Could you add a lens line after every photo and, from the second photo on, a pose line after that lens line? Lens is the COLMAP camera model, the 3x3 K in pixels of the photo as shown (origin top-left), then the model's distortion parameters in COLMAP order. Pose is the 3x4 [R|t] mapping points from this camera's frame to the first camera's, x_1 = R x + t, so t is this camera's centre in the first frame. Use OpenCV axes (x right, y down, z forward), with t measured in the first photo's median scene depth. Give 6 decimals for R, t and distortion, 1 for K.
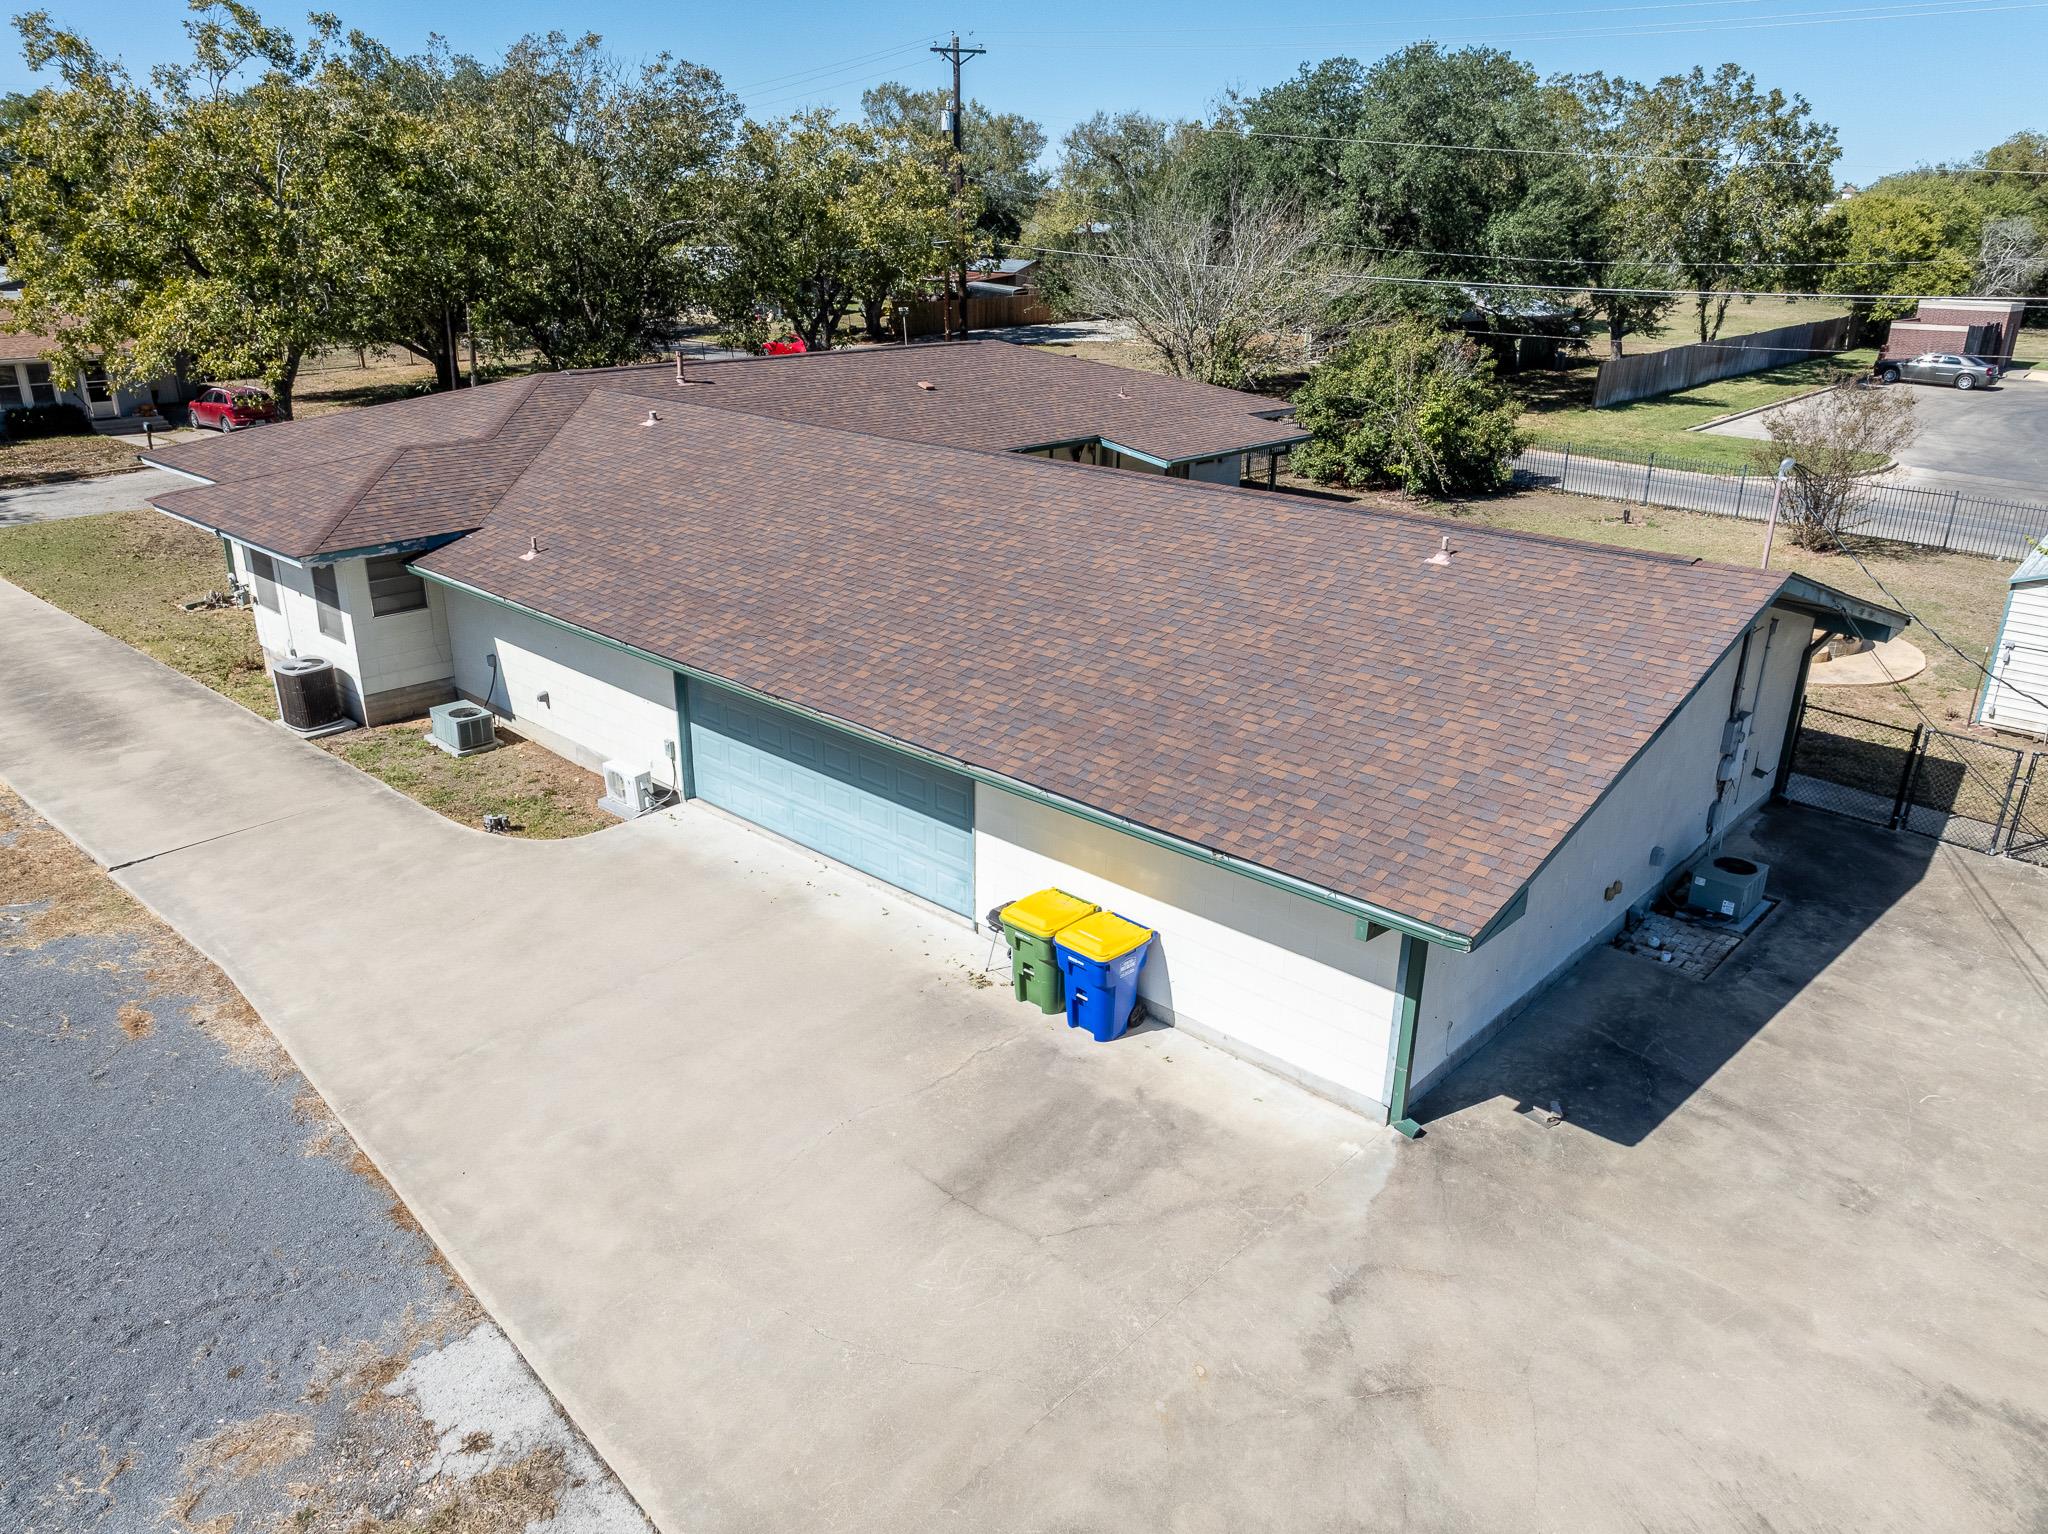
lens RADIAL K [[1445.1, 0, 1007.3], [0, 1445.1, 770.7], [0, 0, 1]] dist [-0.029260, 0.012513]
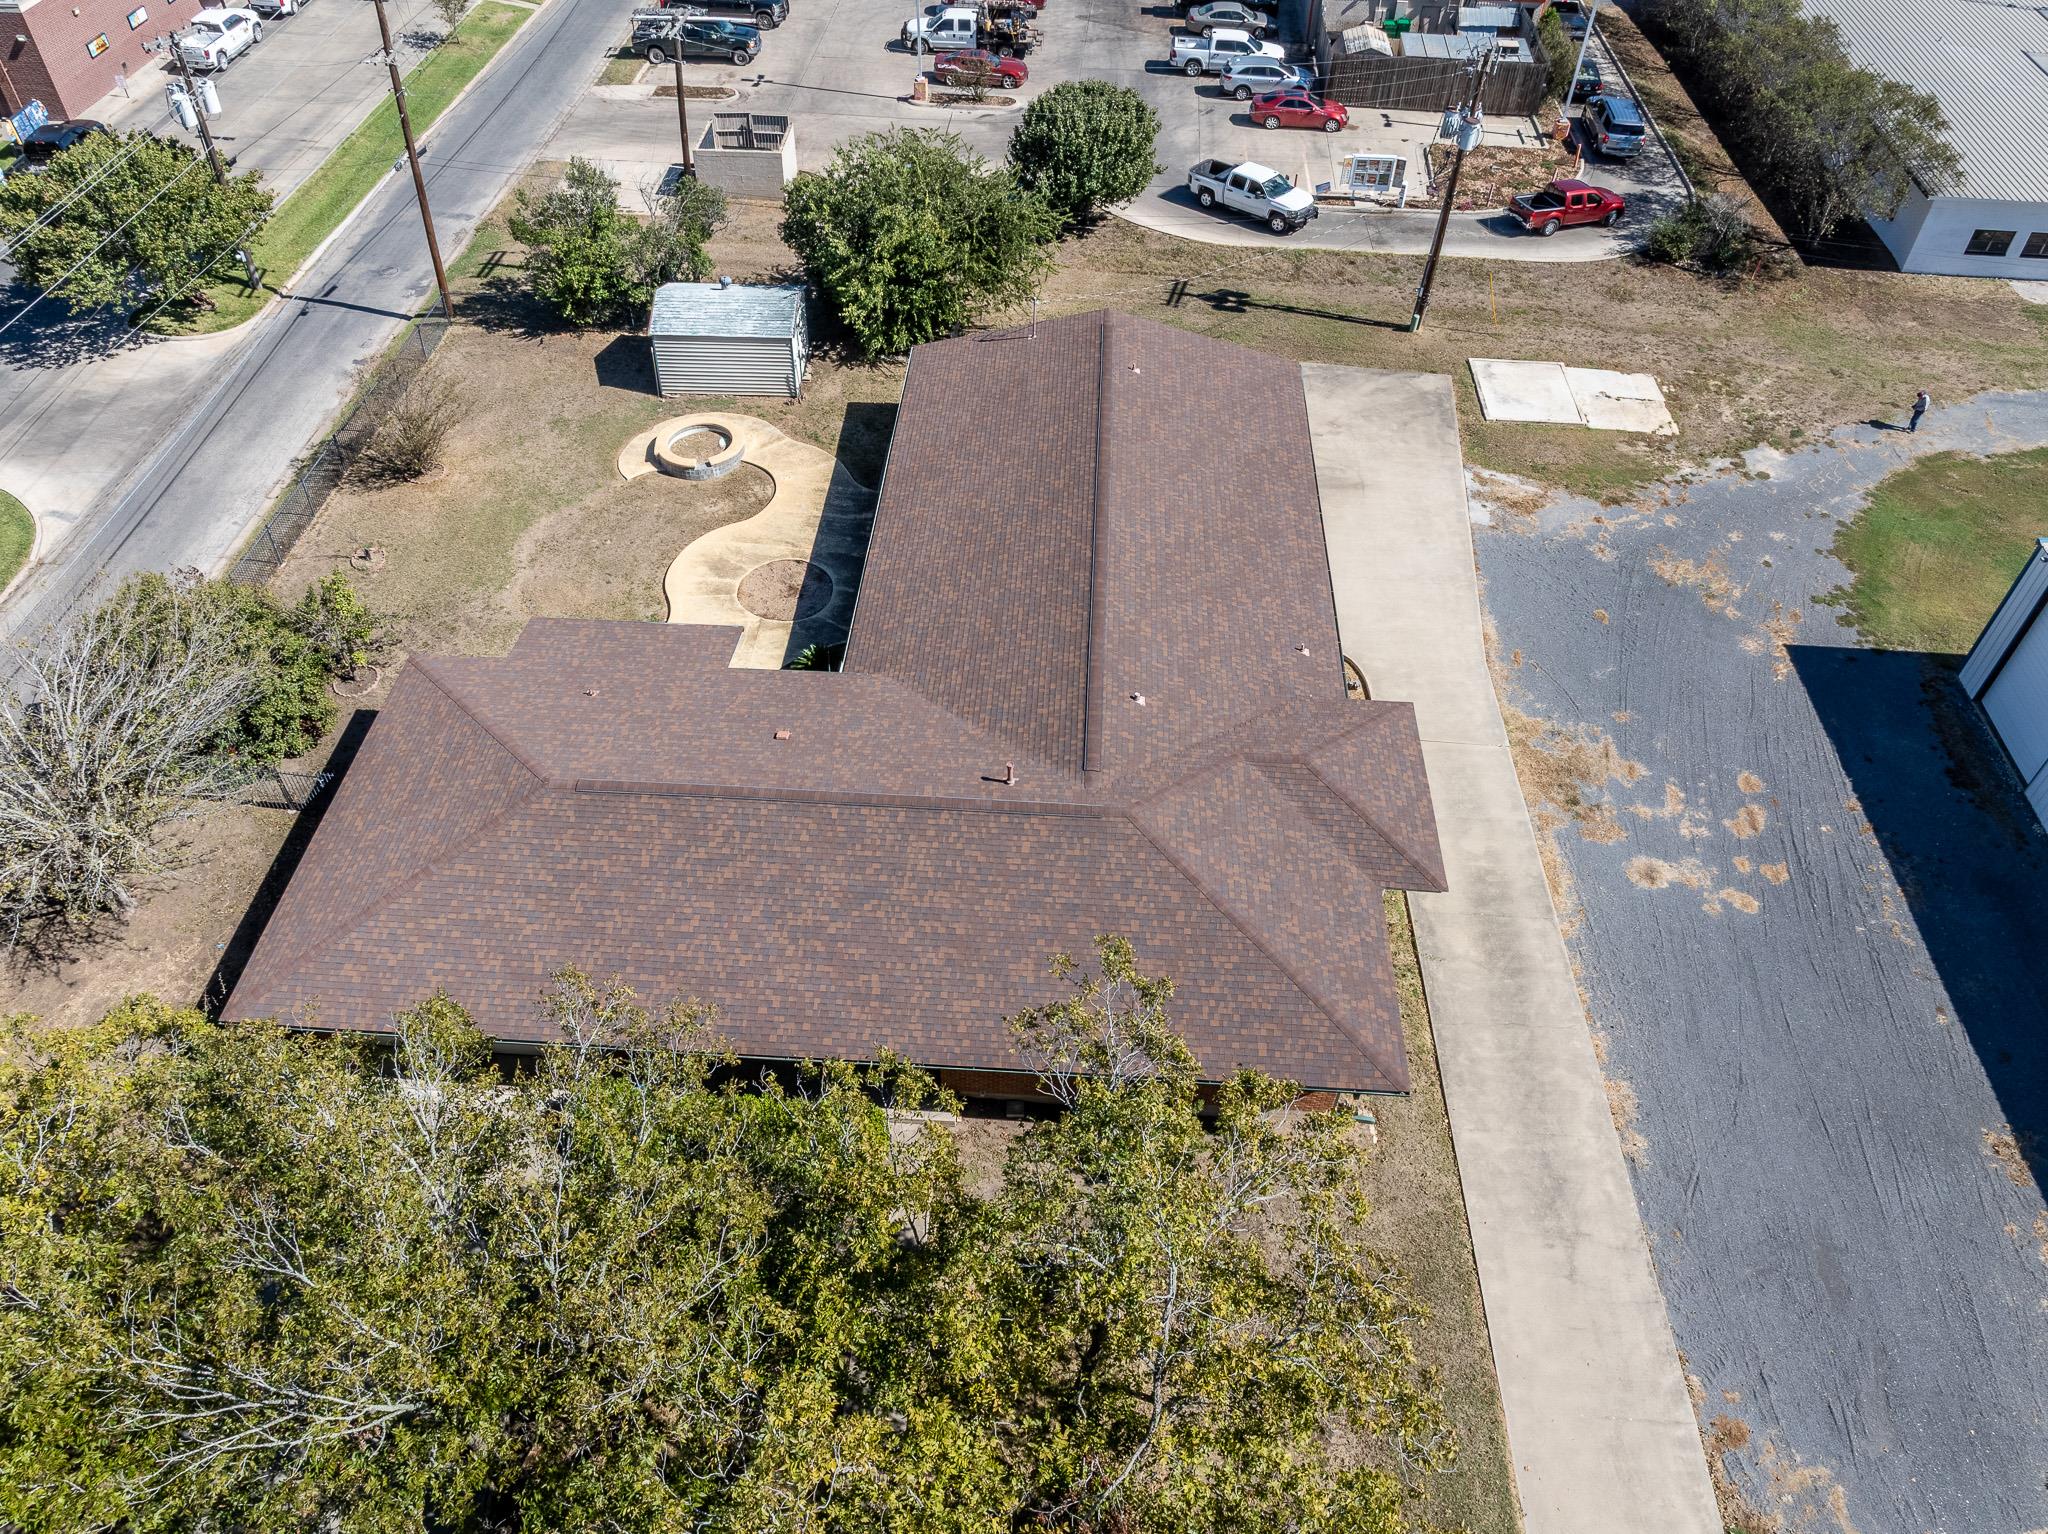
lens RADIAL K [[1452.2, 0, 1016.0], [0, 1452.2, 773.0], [0, 0, 1]] dist [-0.035385, 0.019214]
pose [[-0.636770, -0.560631, 0.529356, -1.212197], [0.273114, 0.478029, 0.834804, -1.780389], [-0.721064, 0.676152, -0.151278, 1.724722]]
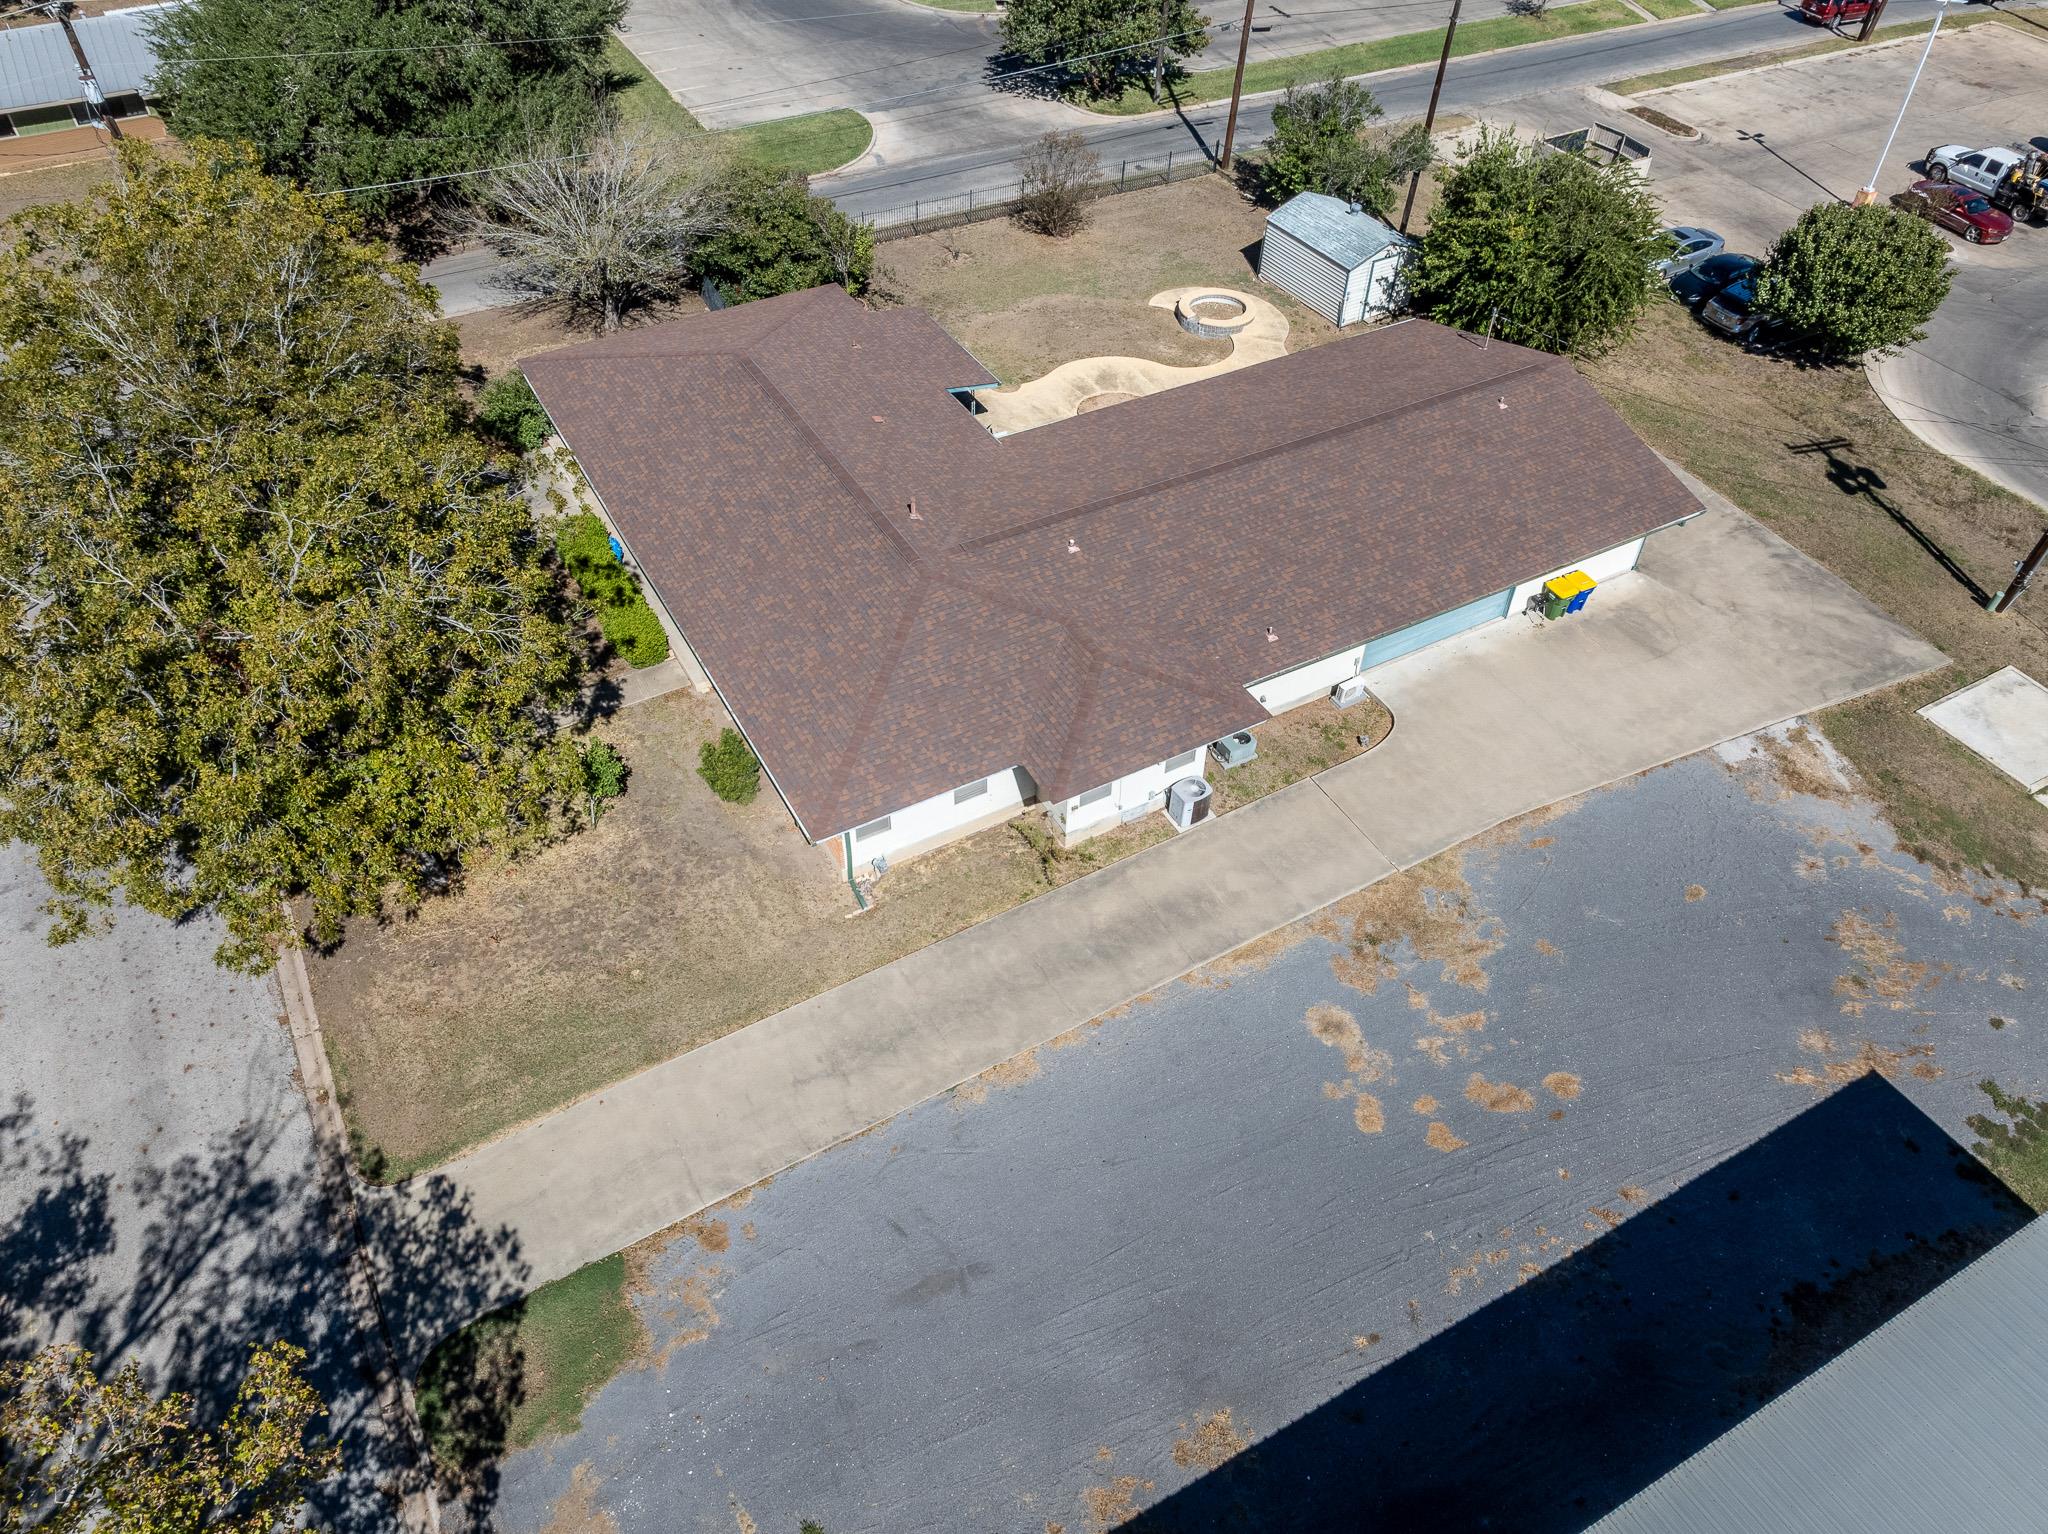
lens RADIAL K [[1438.3, 0, 1008.7], [0, 1438.3, 773.7], [0, 0, 1]] dist [-0.027319, 0.008399]
pose [[0.307868, -0.672987, 0.672537, -1.839051], [0.341962, 0.737904, 0.581858, -1.234124], [-0.887851, 0.050847, 0.457313, 0.509859]]
